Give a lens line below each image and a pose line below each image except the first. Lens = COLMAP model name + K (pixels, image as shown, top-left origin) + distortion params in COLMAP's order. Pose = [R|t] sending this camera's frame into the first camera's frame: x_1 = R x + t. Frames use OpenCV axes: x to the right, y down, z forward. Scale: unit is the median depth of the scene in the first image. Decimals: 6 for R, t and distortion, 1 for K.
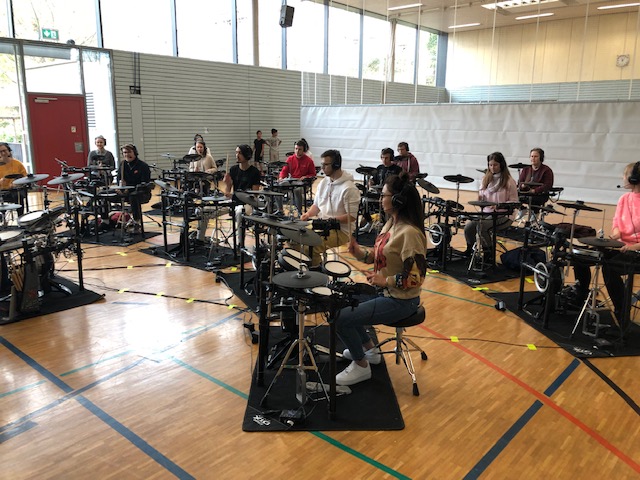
lens RADIAL K [[527.6, 0, 324.7], [0, 527.6, 235.4], [0, 0, 1]] dist [0.023342, -0.018623]
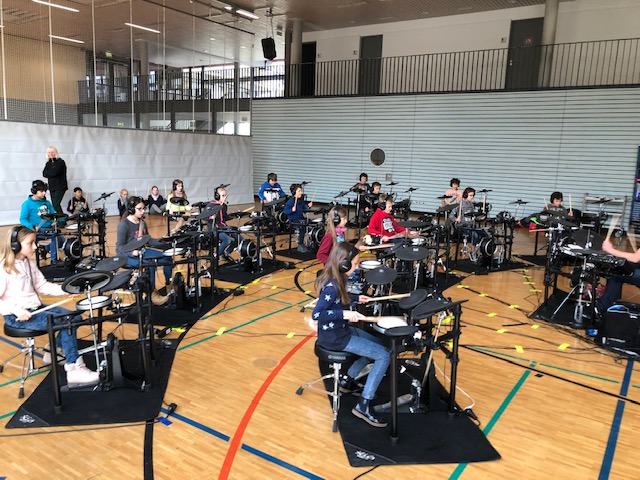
lens RADIAL K [[527.6, 0, 308.6], [0, 527.6, 243.7], [0, 0, 1]] dist [0.023342, -0.018623]
pose [[-0.104340, -0.181271, 0.977883, -0.663567], [0.177254, 0.964118, 0.197632, -0.150582], [-0.978619, 0.193955, -0.068465, 0.664612]]
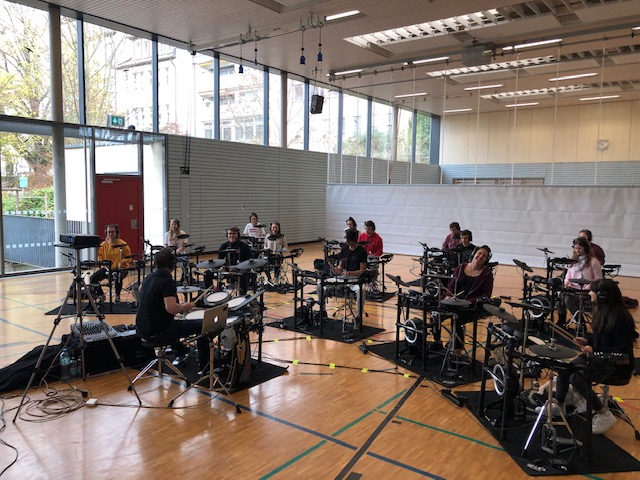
lens RADIAL K [[527.6, 0, 320.2], [0, 527.6, 241.5], [0, 0, 1]] dist [0.023342, -0.018623]
pose [[0.997295, -0.002037, 0.073470, -0.175469], [0.010285, 0.993649, -0.112055, -0.010965], [-0.072775, 0.112507, 0.990982, -0.064298]]
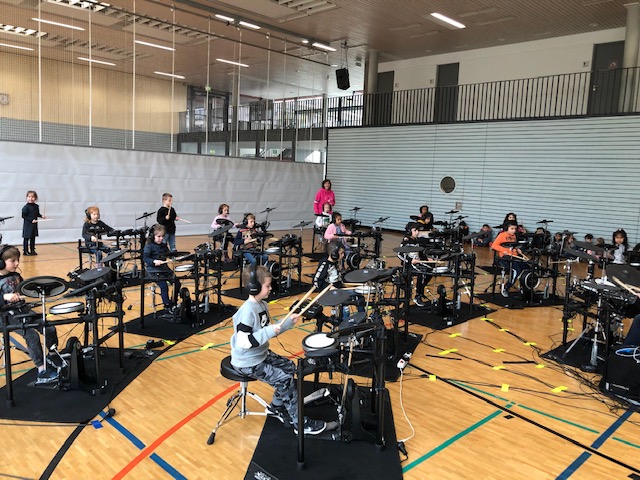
lens RADIAL K [[527.6, 0, 318.2], [0, 527.6, 238.5], [0, 0, 1]] dist [0.023342, -0.018623]
pose [[0.080535, -0.119123, 0.989608, -0.666296], [0.167397, 0.980348, 0.104386, -0.129565], [-0.982595, 0.157251, 0.098894, 0.575992]]
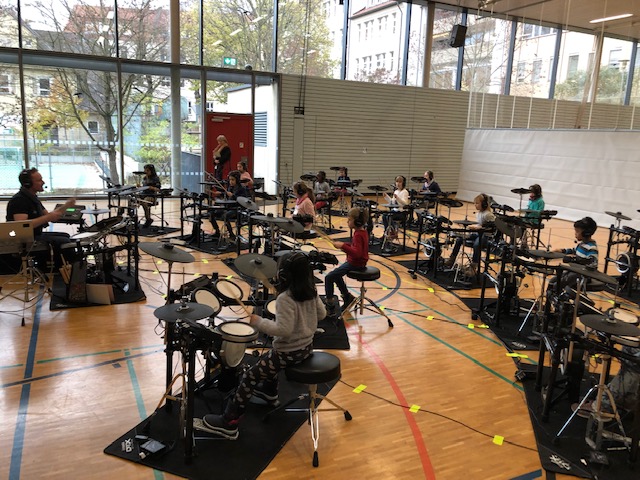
lens RADIAL K [[527.6, 0, 326.9], [0, 527.6, 235.8], [0, 0, 1]] dist [0.023342, -0.018623]
pose [[0.918241, 0.101470, -0.382803, 0.139162], [-0.114004, 0.993429, -0.010137, -0.018906], [0.379259, 0.052949, 0.923774, 0.047640]]
